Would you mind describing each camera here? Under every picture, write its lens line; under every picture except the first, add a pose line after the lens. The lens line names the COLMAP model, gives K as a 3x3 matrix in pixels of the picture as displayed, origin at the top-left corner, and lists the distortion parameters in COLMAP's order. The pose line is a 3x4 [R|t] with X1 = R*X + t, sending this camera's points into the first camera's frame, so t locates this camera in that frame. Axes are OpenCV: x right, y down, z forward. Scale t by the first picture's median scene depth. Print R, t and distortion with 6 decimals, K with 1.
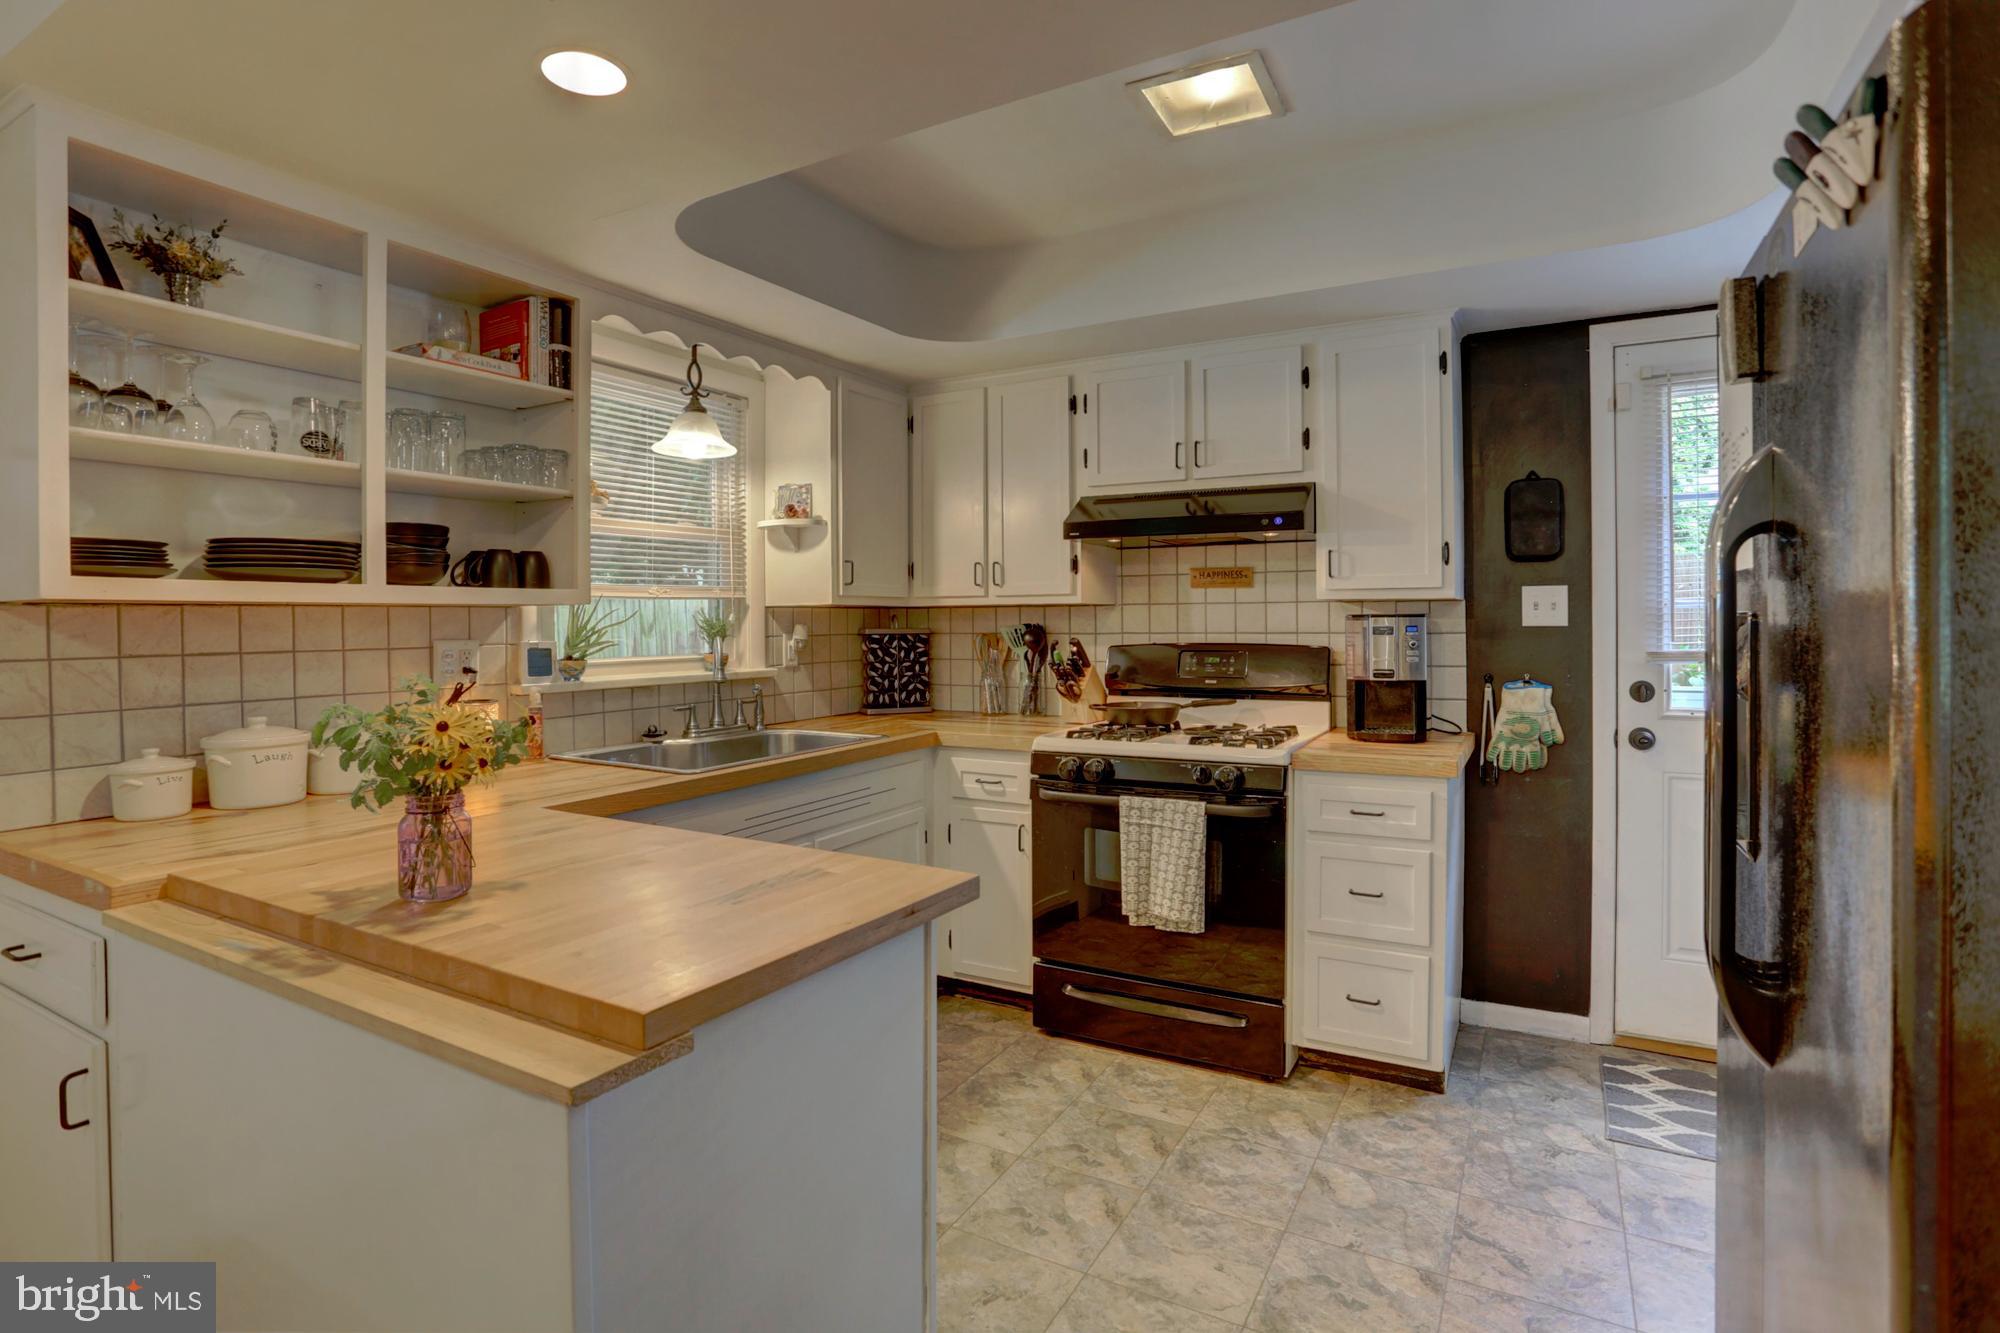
lens RADIAL K [[973.4, 0, 1055.2], [0, 973.4, 620.4], [0, 0, 1]] dist [-0.068154, 0.022229]
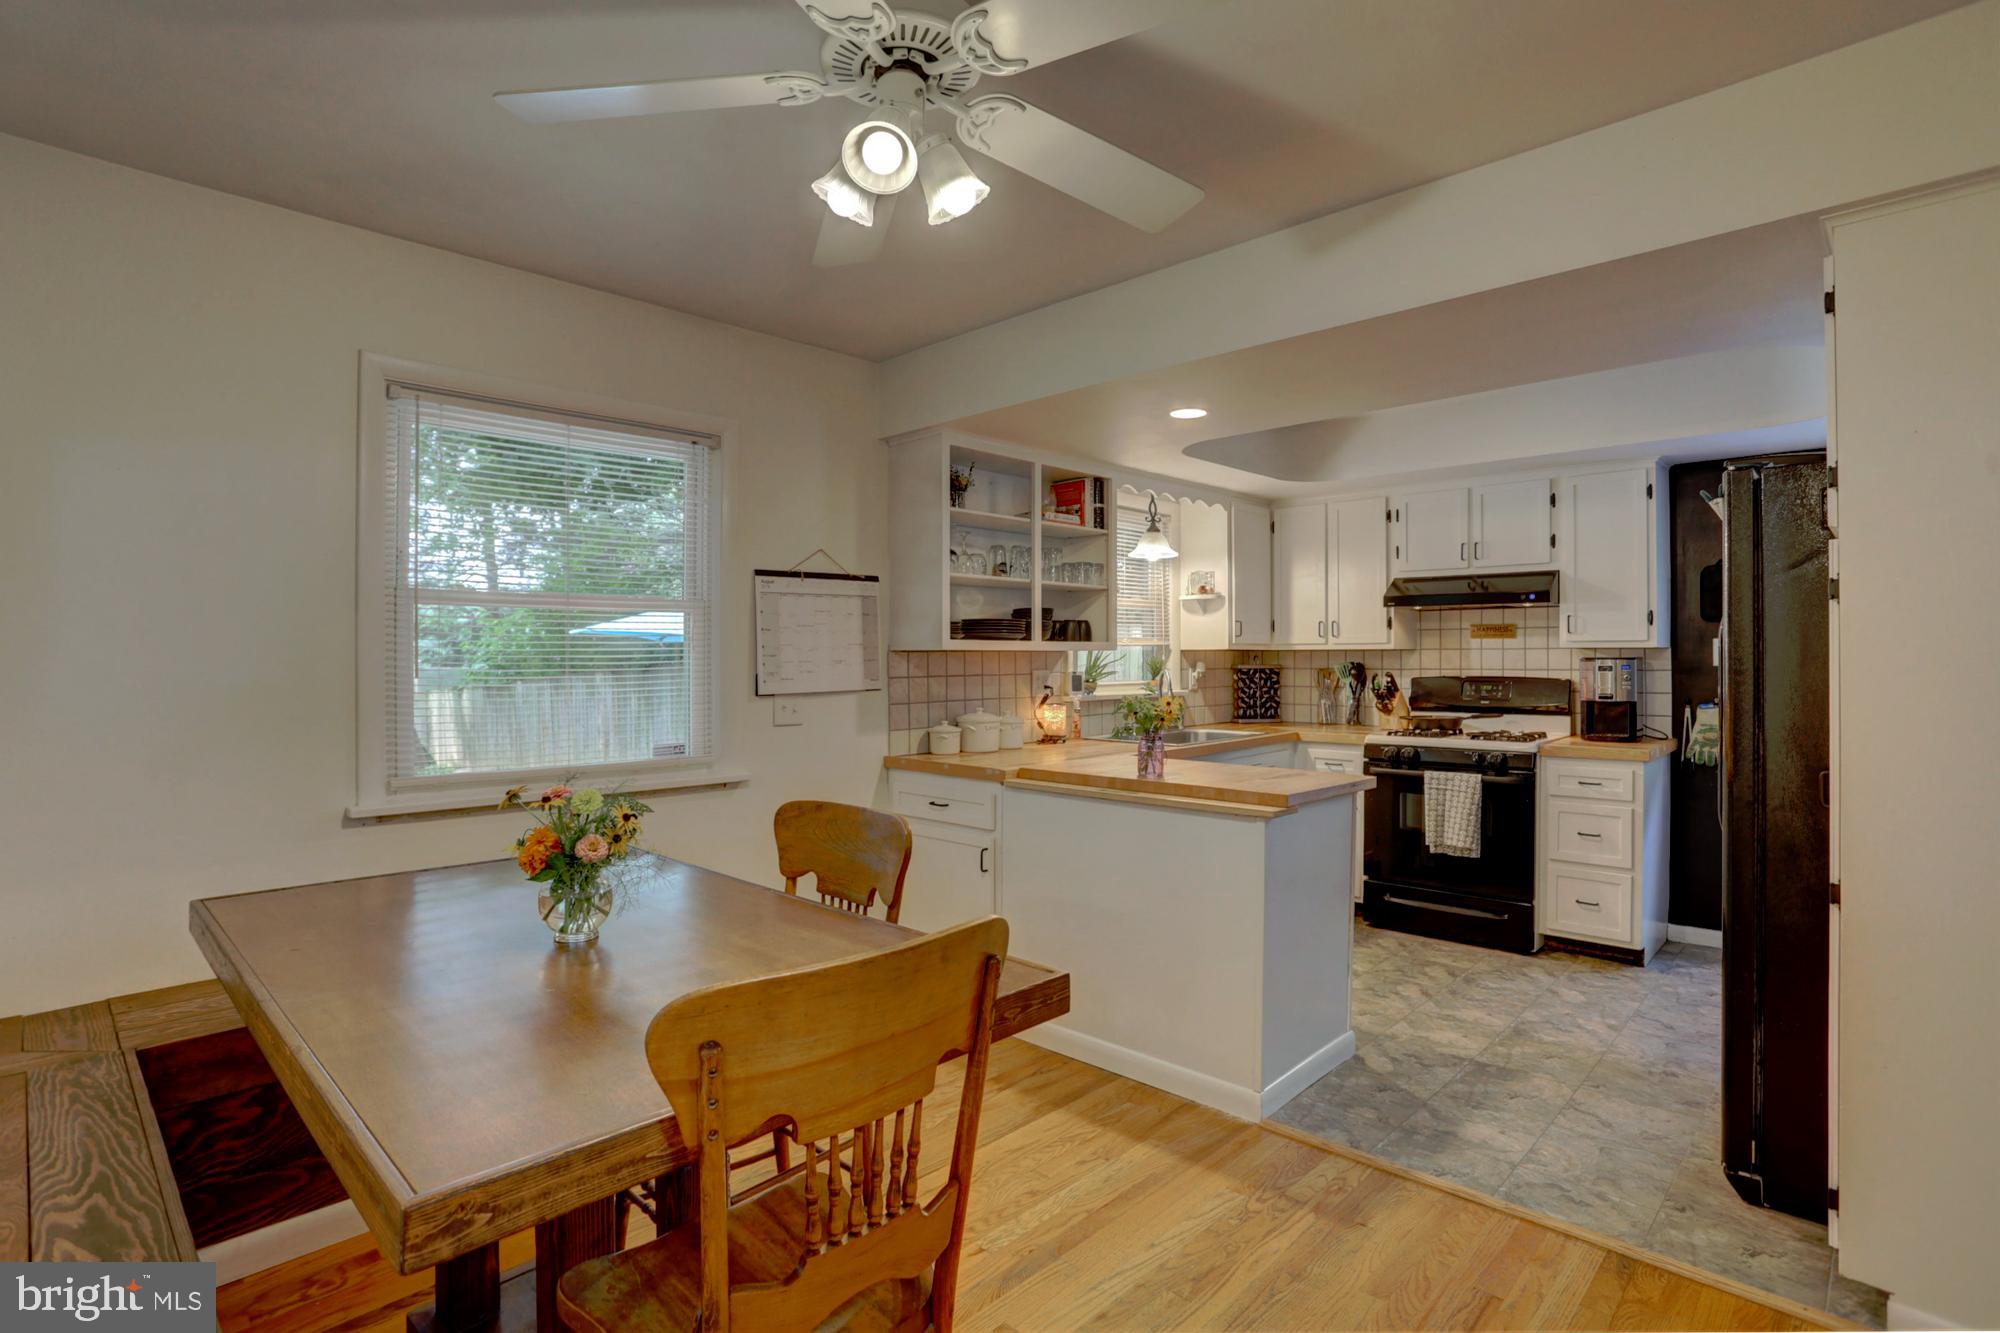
lens RADIAL K [[973.4, 0, 1054.1], [0, 973.4, 654.9], [0, 0, 1]] dist [-0.068154, 0.022229]
pose [[0.966242, 0.003861, -0.257607, -0.110190], [-0.004338, 0.999990, -0.001285, -0.004479], [0.257600, 0.002359, 0.966249, -0.656360]]
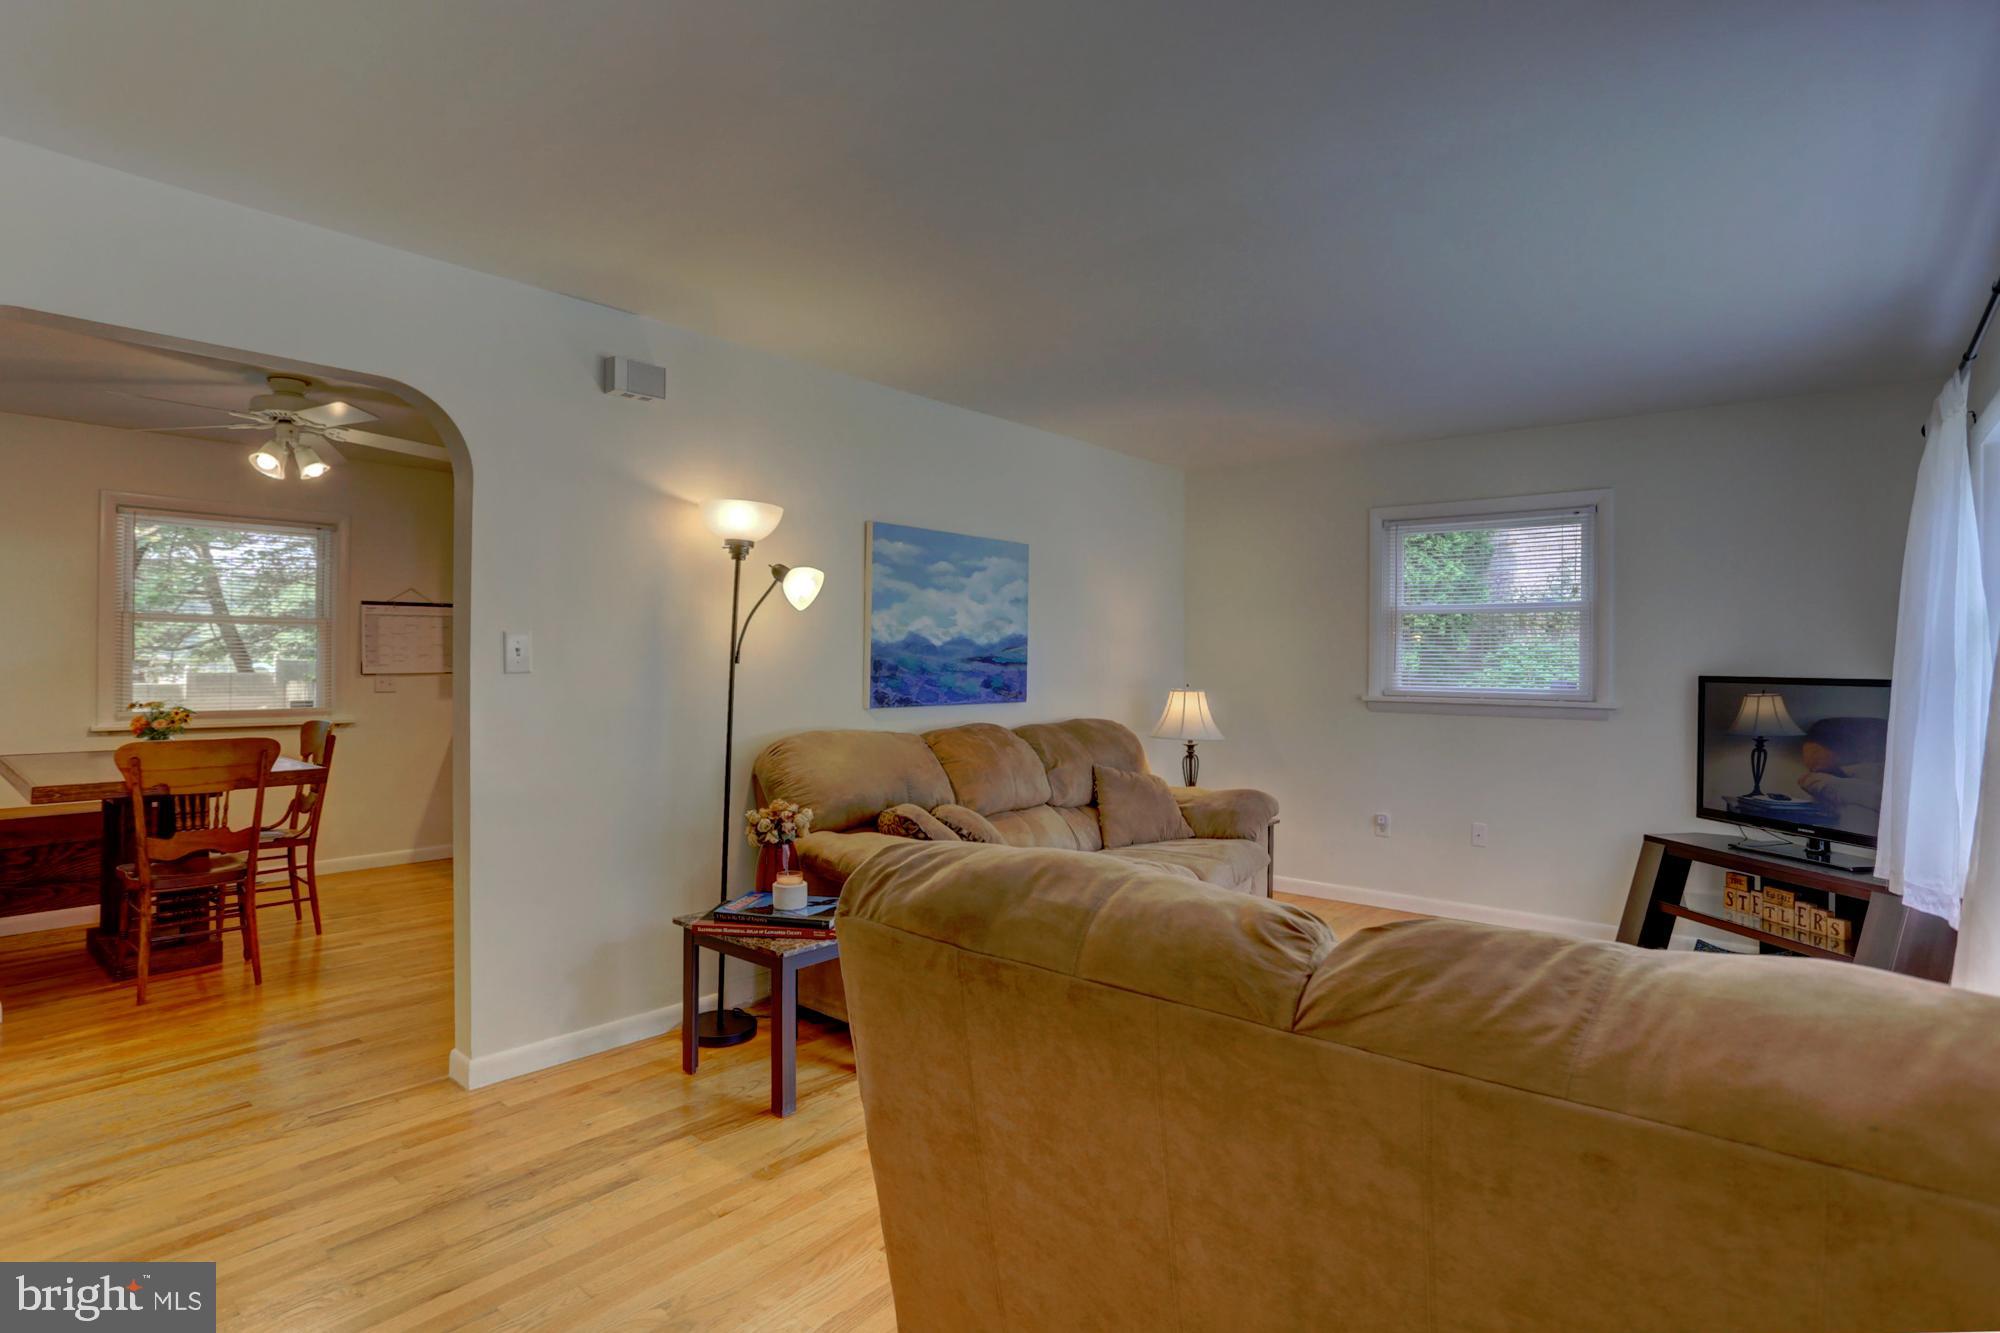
lens RADIAL K [[973.4, 0, 1032.7], [0, 973.4, 657.4], [0, 0, 1]] dist [-0.068154, 0.022229]
pose [[0.980794, 0.017722, -0.194242, 1.000800], [-0.017975, 0.999838, 0.000458, -0.016268], [0.194219, 0.003042, 0.980954, -1.281887]]
